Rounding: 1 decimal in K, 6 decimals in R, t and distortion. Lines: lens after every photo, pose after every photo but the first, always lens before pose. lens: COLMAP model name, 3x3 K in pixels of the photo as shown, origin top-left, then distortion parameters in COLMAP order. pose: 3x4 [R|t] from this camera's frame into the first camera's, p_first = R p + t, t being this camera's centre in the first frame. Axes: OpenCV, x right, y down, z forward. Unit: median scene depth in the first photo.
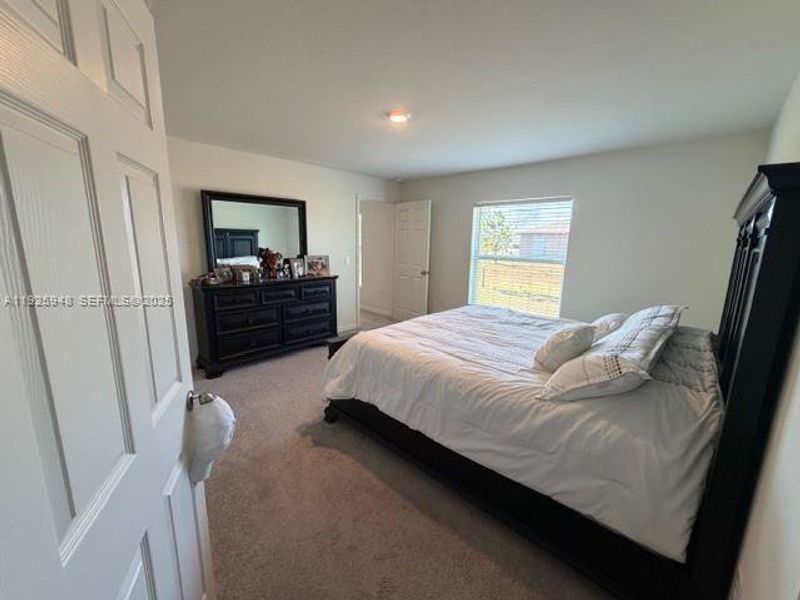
lens RADIAL K [[323.1, 0, 403.3], [0, 323.1, 300.0], [0, 0, 1]] dist [0.000180, -0.000025]
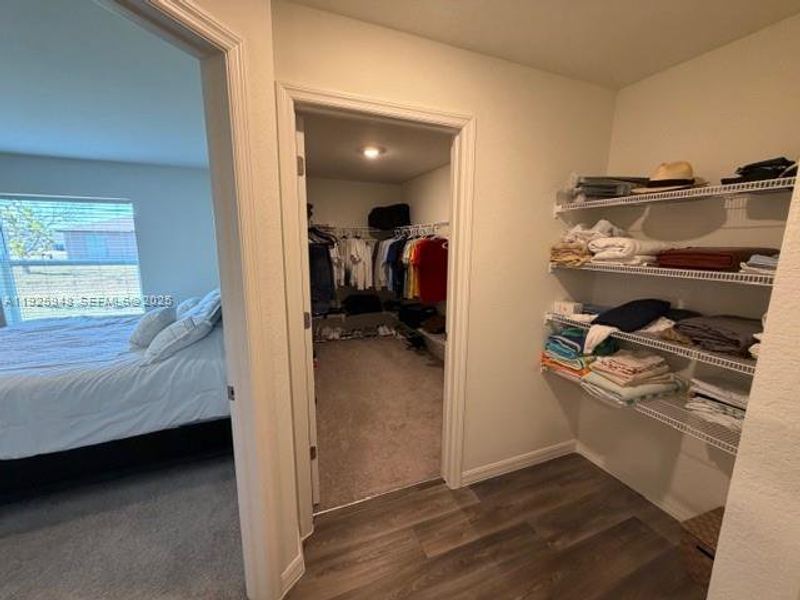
lens RADIAL K [[320.1, 0, 399.9], [0, 320.1, 297.6], [0, 0, 1]] dist [0.001610, 0.000130]
pose [[0.411654, -0.166273, 0.896044, -0.233374], [0.166354, 0.980406, 0.105502, 0.060285], [-0.896029, 0.105630, 0.431248, -0.458085]]
